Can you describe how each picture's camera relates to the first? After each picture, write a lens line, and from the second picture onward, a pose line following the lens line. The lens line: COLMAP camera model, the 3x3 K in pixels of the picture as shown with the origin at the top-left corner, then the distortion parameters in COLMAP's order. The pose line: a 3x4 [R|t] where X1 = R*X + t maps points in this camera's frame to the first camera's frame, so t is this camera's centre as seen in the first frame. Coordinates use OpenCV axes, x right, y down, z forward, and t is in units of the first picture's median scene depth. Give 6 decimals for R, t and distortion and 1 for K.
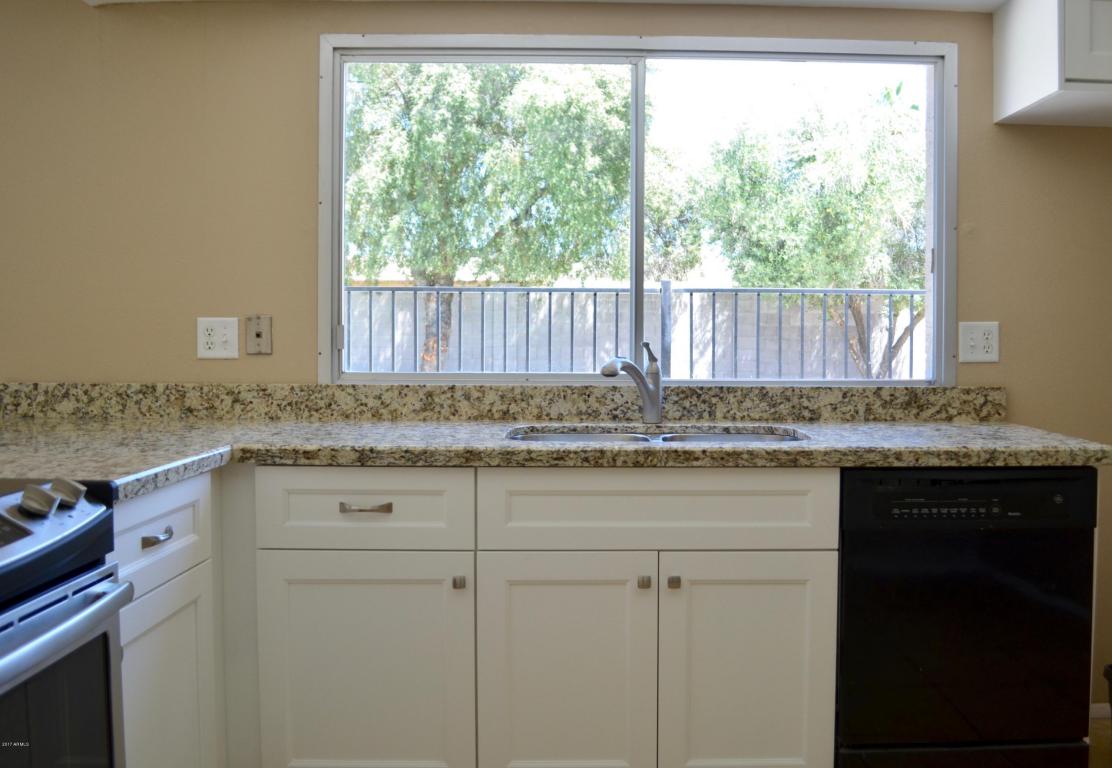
lens RADIAL K [[943.3, 0, 589.6], [0, 943.3, 360.8], [0, 0, 1]] dist [-0.085750, 0.005618]
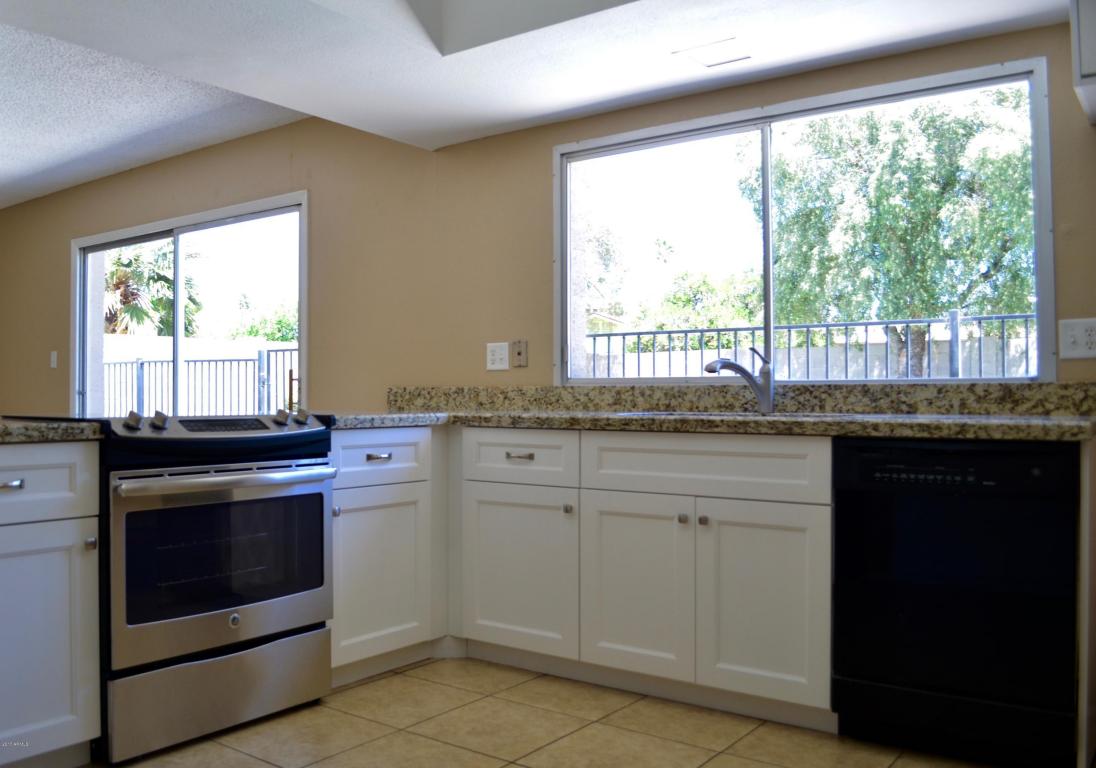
lens RADIAL K [[892.7, 0, 548.7], [0, 892.7, 392.4], [0, 0, 1]] dist [-0.079704, -0.008820]
pose [[0.804043, -0.008529, -0.594510, 0.526866], [-0.013548, 0.999375, -0.032659, 0.079869], [0.594417, 0.034314, 0.803425, -0.111833]]
